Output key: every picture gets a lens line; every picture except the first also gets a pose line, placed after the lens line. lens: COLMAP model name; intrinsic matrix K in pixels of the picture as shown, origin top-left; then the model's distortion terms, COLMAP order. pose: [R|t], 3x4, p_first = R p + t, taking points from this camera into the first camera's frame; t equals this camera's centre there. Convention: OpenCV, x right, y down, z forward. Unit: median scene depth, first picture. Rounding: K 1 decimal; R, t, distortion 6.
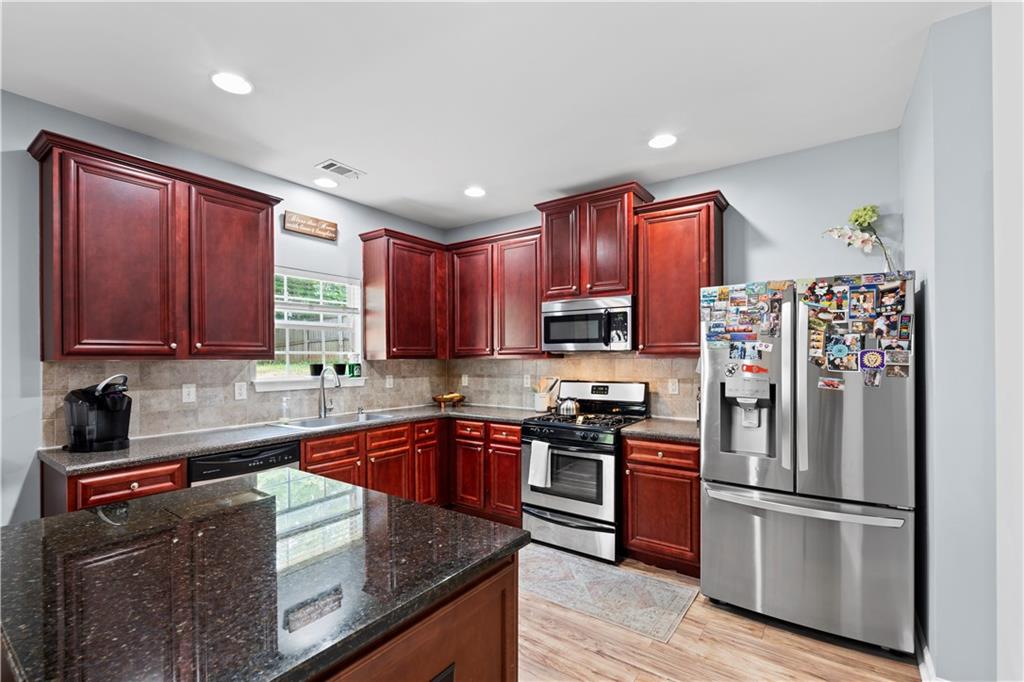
lens RADIAL K [[454.9, 0, 513.0], [0, 454.9, 358.2], [0, 0, 1]] dist [-0.003528, 0.000532]
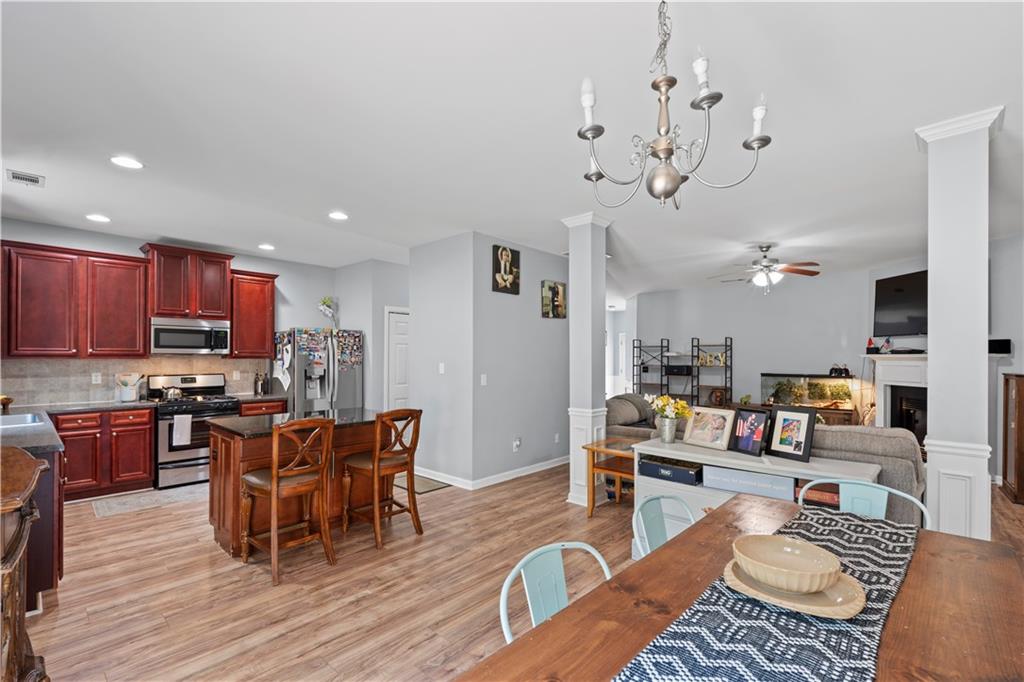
lens RADIAL K [[454.9, 0, 515.0], [0, 454.9, 354.8], [0, 0, 1]] dist [-0.003528, 0.000532]
pose [[0.117854, 0.010313, 0.992977, -1.308392], [-0.001261, 0.999947, -0.010236, 0.000954], [-0.993030, -0.000046, 0.117861, -0.253943]]
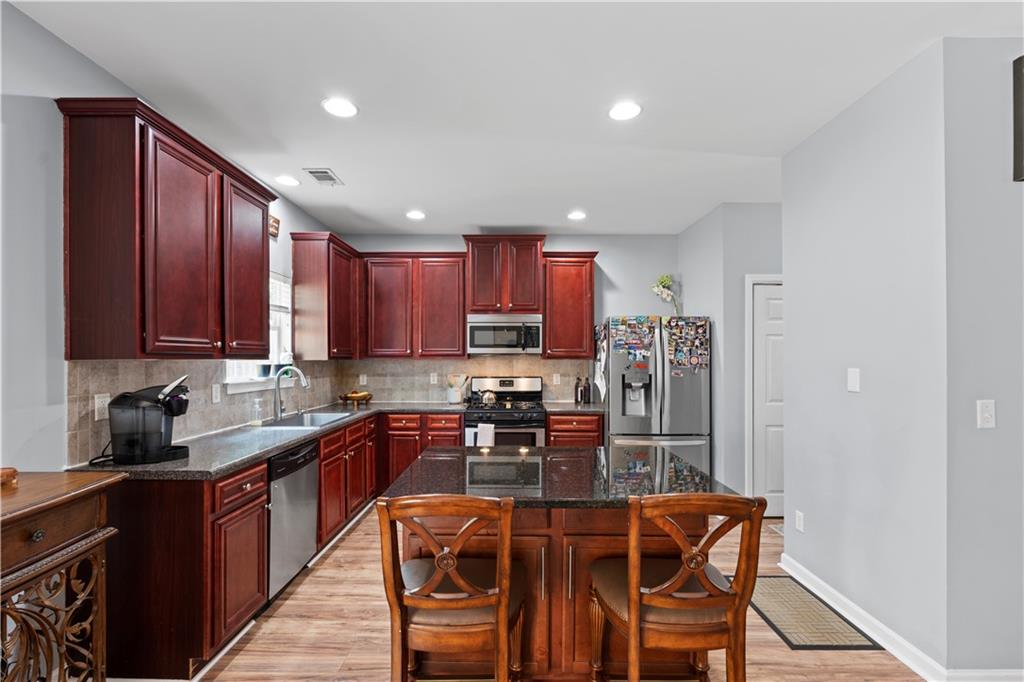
lens RADIAL K [[454.9, 0, 510.5], [0, 454.9, 354.9], [0, 0, 1]] dist [-0.003528, 0.000532]
pose [[0.816883, 0.009504, 0.576725, -0.639342], [-0.003381, 0.999926, -0.011688, 0.002619], [-0.576793, 0.007598, 0.816855, -0.093613]]
